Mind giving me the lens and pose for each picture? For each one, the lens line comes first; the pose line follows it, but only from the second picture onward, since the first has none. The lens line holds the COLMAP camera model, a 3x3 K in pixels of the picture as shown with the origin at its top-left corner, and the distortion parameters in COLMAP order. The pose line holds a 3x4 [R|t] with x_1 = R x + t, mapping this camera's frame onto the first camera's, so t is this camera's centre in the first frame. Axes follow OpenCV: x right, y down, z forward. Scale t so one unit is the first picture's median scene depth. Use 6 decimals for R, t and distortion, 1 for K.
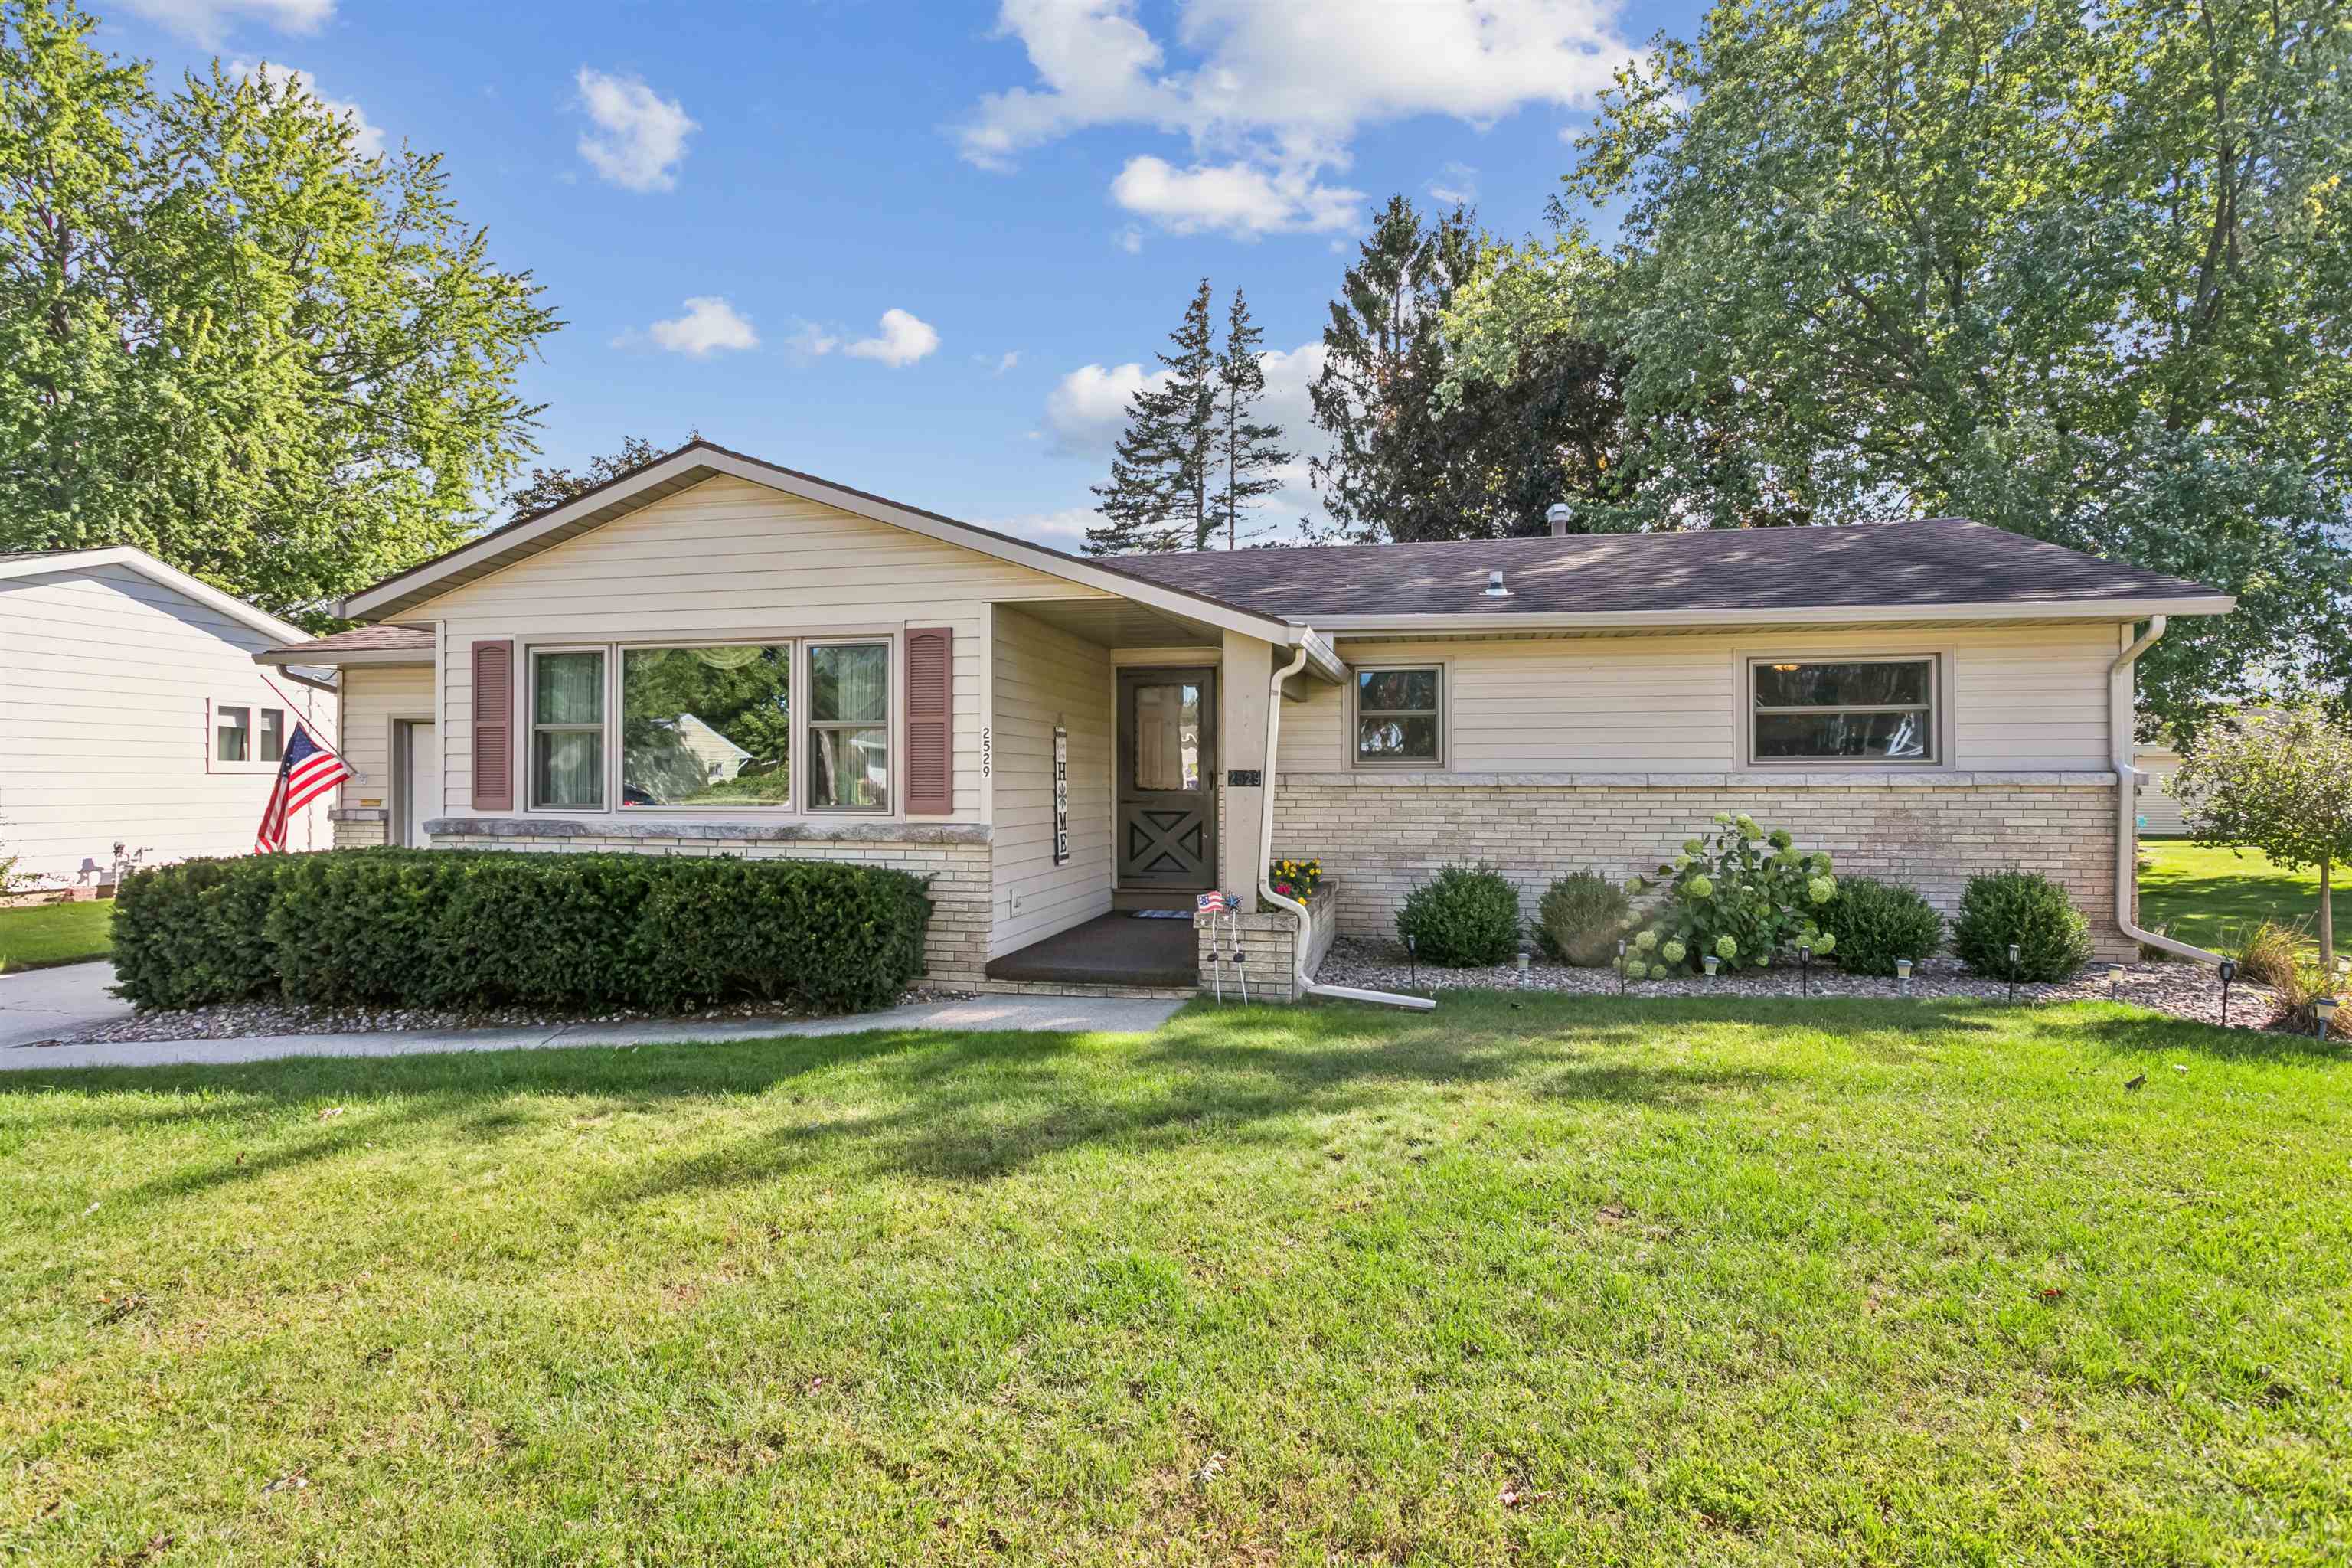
lens RADIAL K [[1213.5, 0, 1176.0], [0, 1213.5, 784.0], [0, 0, 1]] dist [0.001022, 0.001318]
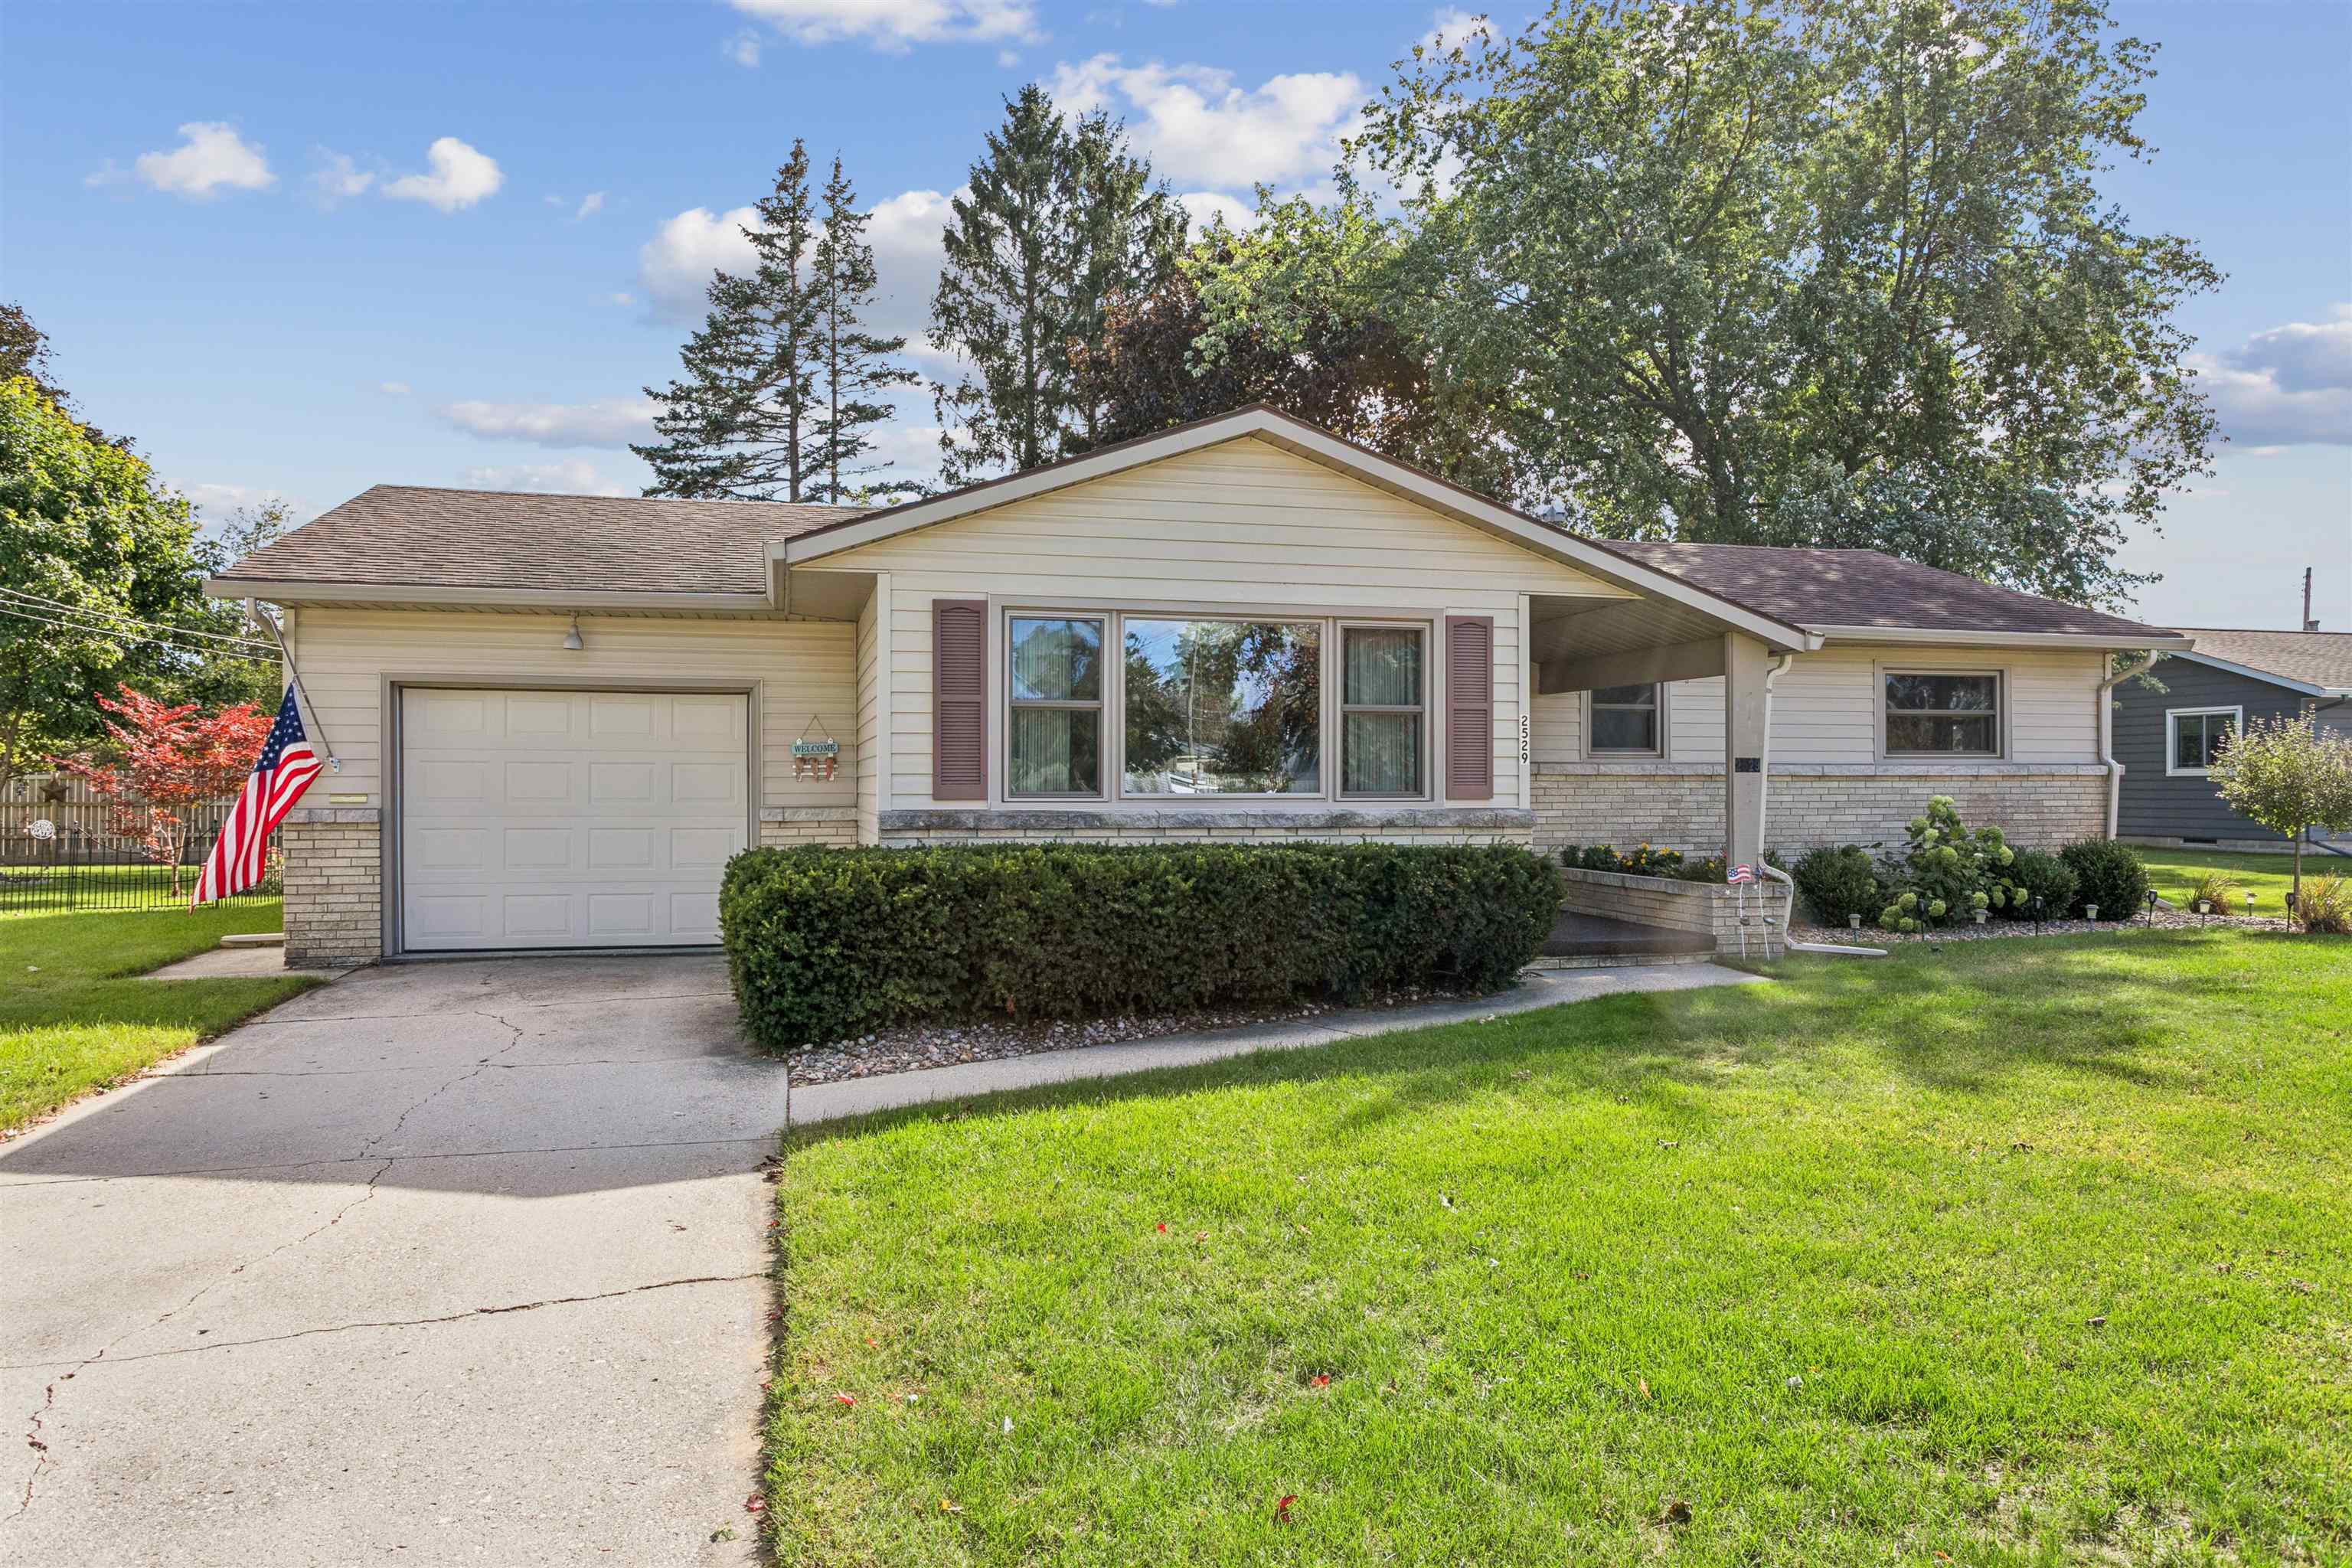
lens RADIAL K [[1550.2, 0, 1180.3], [0, 1550.2, 811.0], [0, 0, 1]] dist [0.007079, 0.001087]
pose [[0.882001, -0.009145, 0.471159, -0.863731], [0.002298, 0.999883, 0.015106, 0.012065], [-0.471242, -0.012240, 0.881919, -0.024790]]
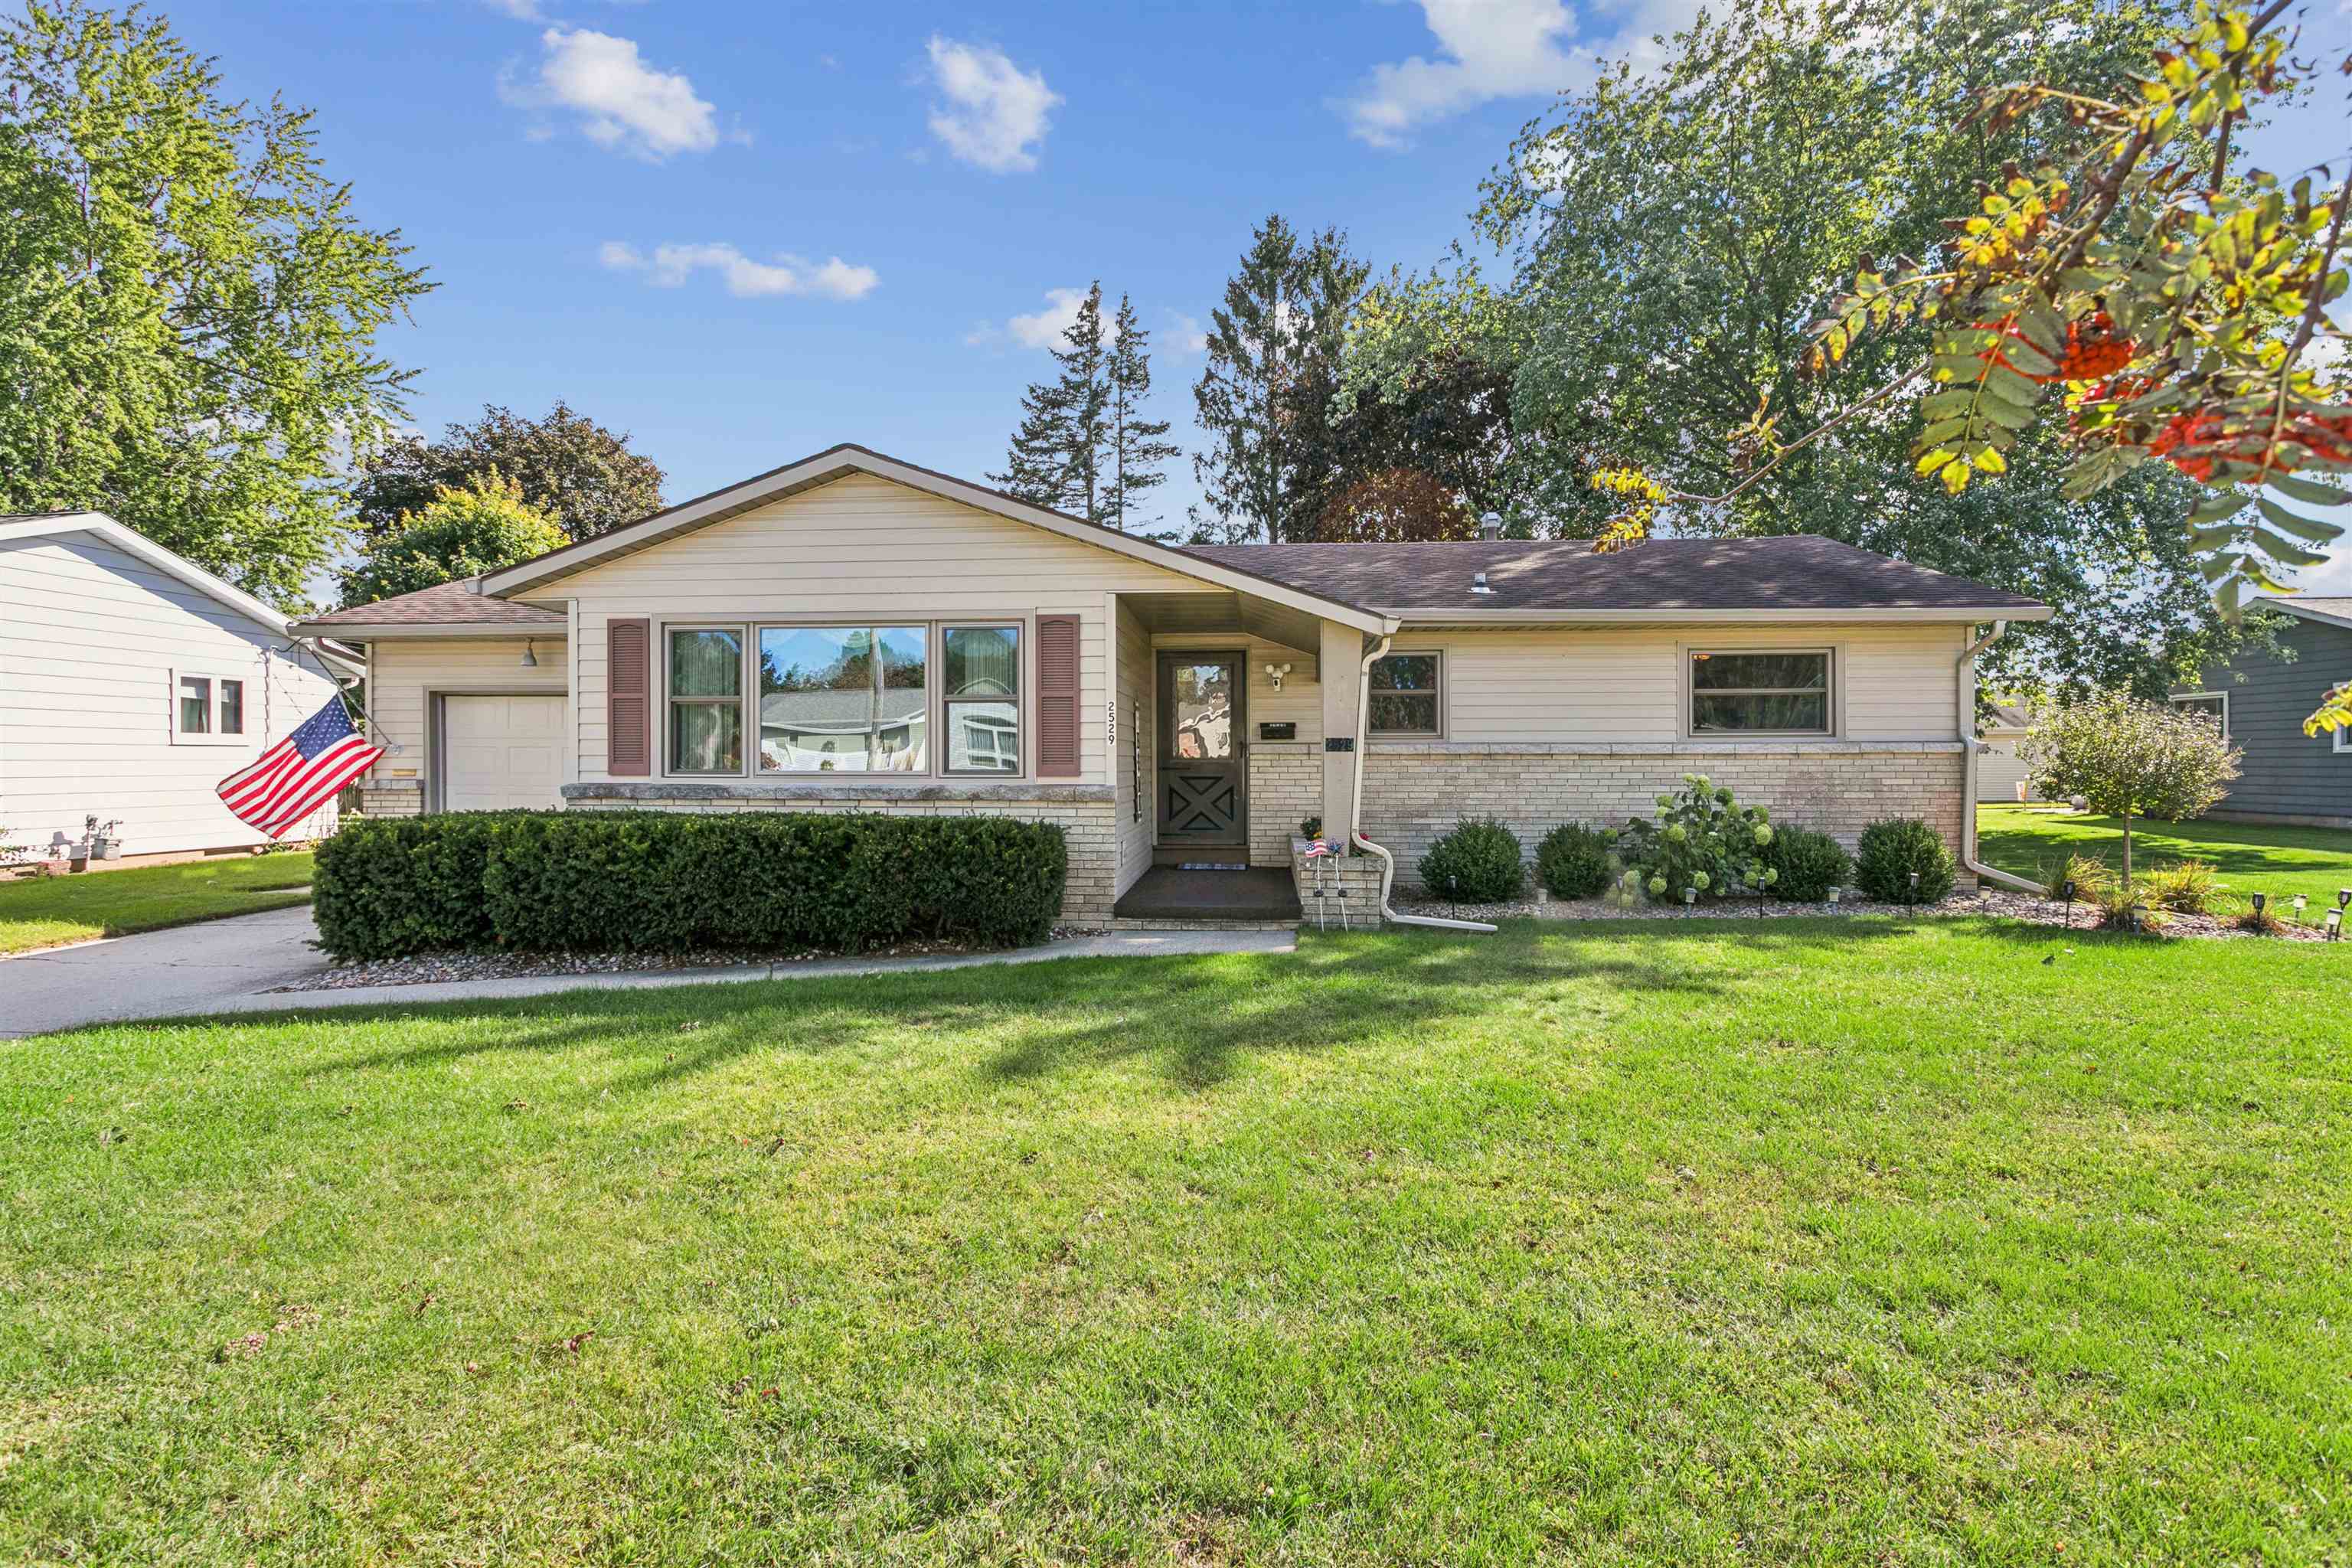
lens RADIAL K [[1179.7, 0, 1174.8], [0, 1179.7, 771.1], [0, 0, 1]] dist [-0.001198, 0.000678]
pose [[0.989156, -0.002447, 0.146848, -0.217669], [0.001302, 0.999968, 0.007895, 0.009348], [-0.146863, -0.007618, 0.989128, -0.103248]]
